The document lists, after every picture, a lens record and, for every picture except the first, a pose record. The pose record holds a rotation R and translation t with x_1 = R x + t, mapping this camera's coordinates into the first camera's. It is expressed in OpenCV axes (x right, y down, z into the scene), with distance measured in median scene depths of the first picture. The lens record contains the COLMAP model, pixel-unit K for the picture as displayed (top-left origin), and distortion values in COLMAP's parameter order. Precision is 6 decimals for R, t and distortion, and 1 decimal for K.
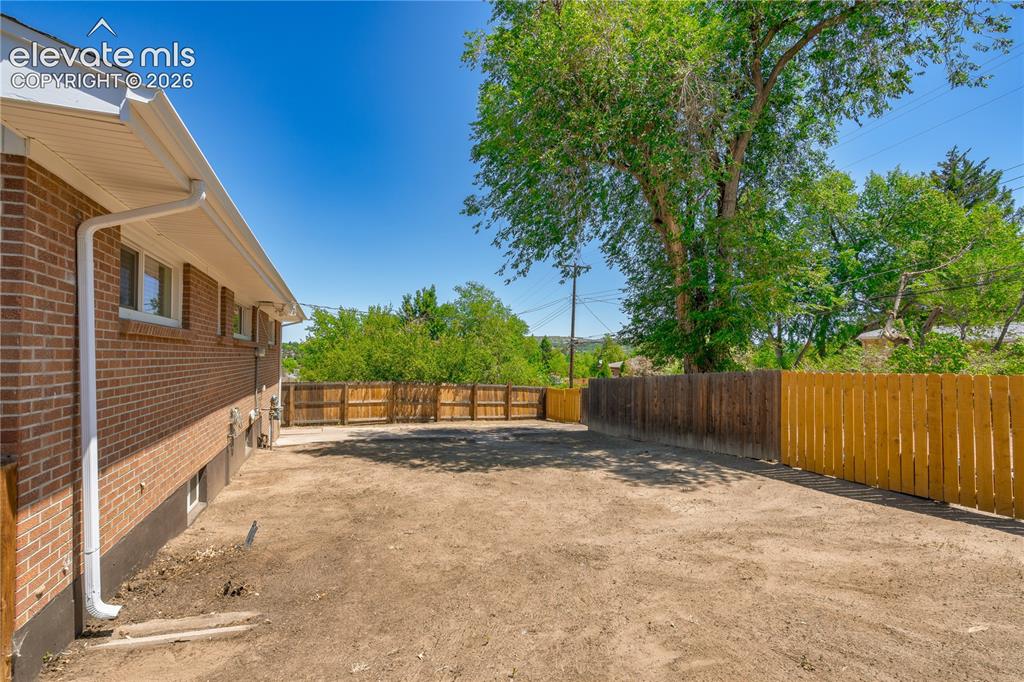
lens RADIAL K [[467.4, 0, 511.0], [0, 467.4, 346.6], [0, 0, 1]] dist [-0.007277, 0.002444]
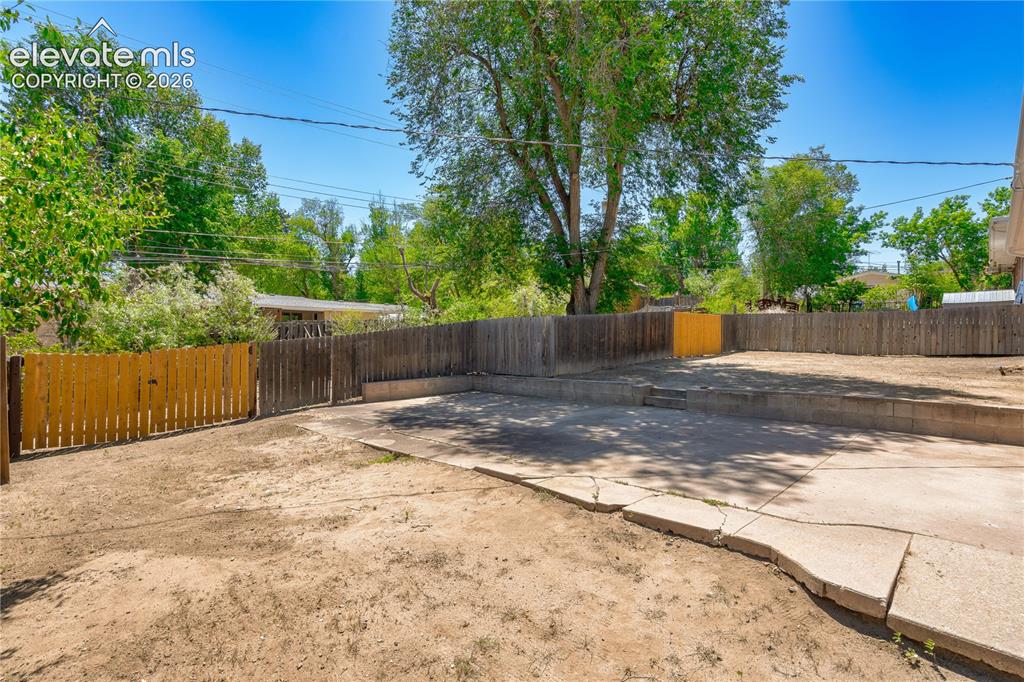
lens RADIAL K [[467.4, 0, 510.7], [0, 467.4, 341.8], [0, 0, 1]] dist [-0.007277, 0.002444]
pose [[-0.371197, -0.007162, 0.928527, -0.760140], [-0.028986, 0.999572, -0.003878, 0.151751], [-0.928102, -0.028353, -0.371245, 1.740732]]
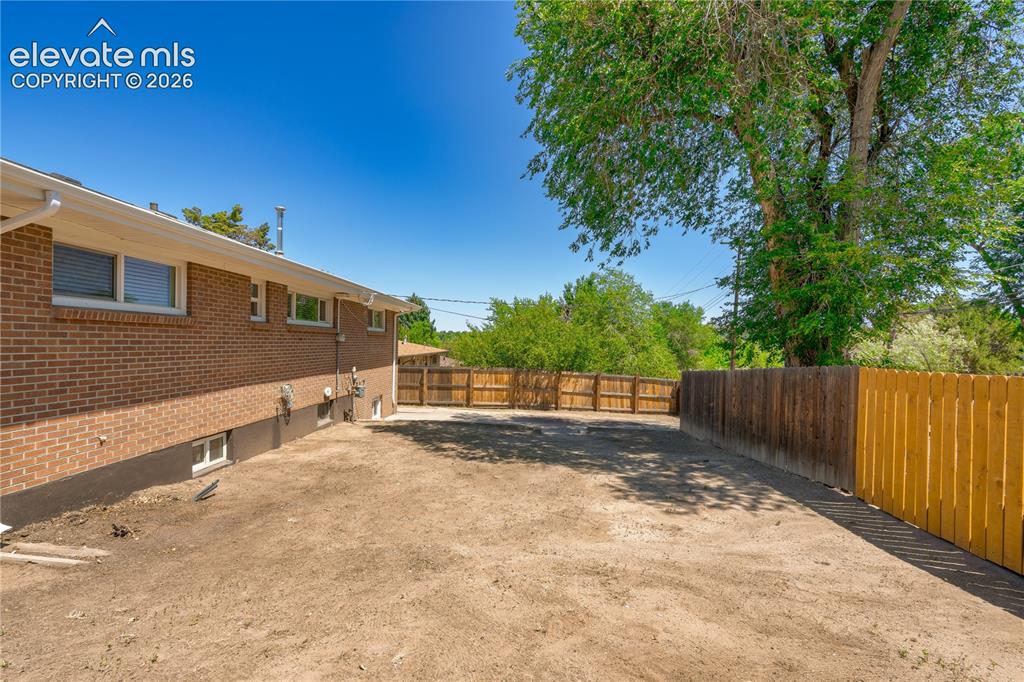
lens RADIAL K [[467.4, 0, 509.6], [0, 467.4, 347.4], [0, 0, 1]] dist [-0.007277, 0.002444]
pose [[0.920879, 0.014402, -0.389582, 0.260645], [-0.004445, 0.999640, 0.026448, 0.003857], [0.389823, -0.022624, 0.920612, 0.098331]]
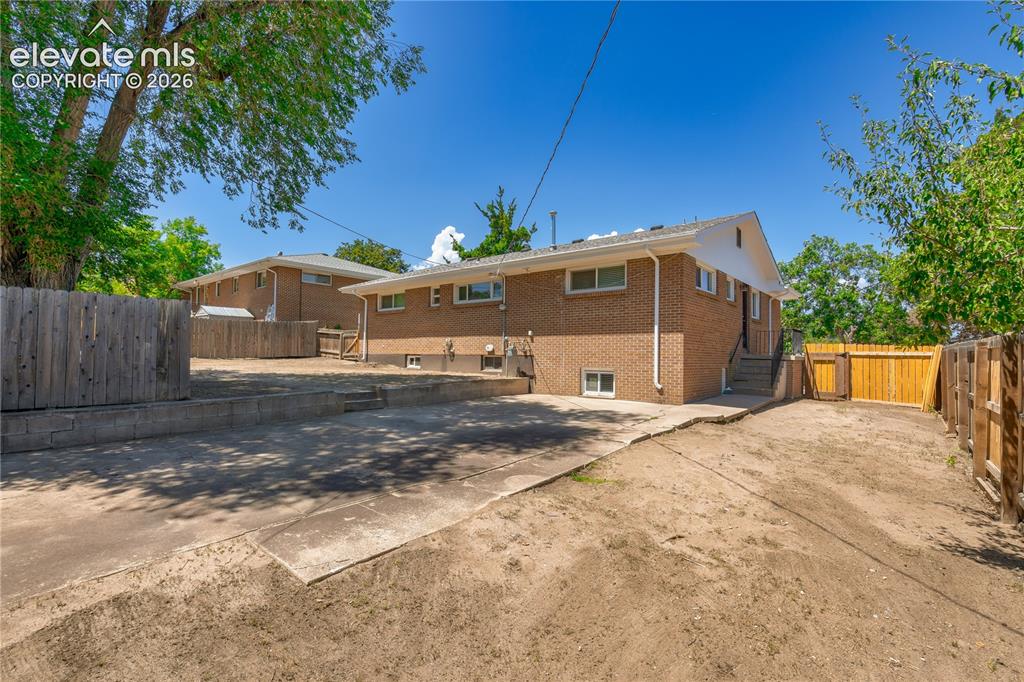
lens RADIAL K [[467.4, 0, 509.6], [0, 467.4, 346.9], [0, 0, 1]] dist [-0.007277, 0.002444]
pose [[-0.875217, -0.023880, -0.483141, 0.128611], [-0.004710, 0.999154, -0.040852, 0.177096], [0.483708, -0.033479, -0.874589, 2.064558]]
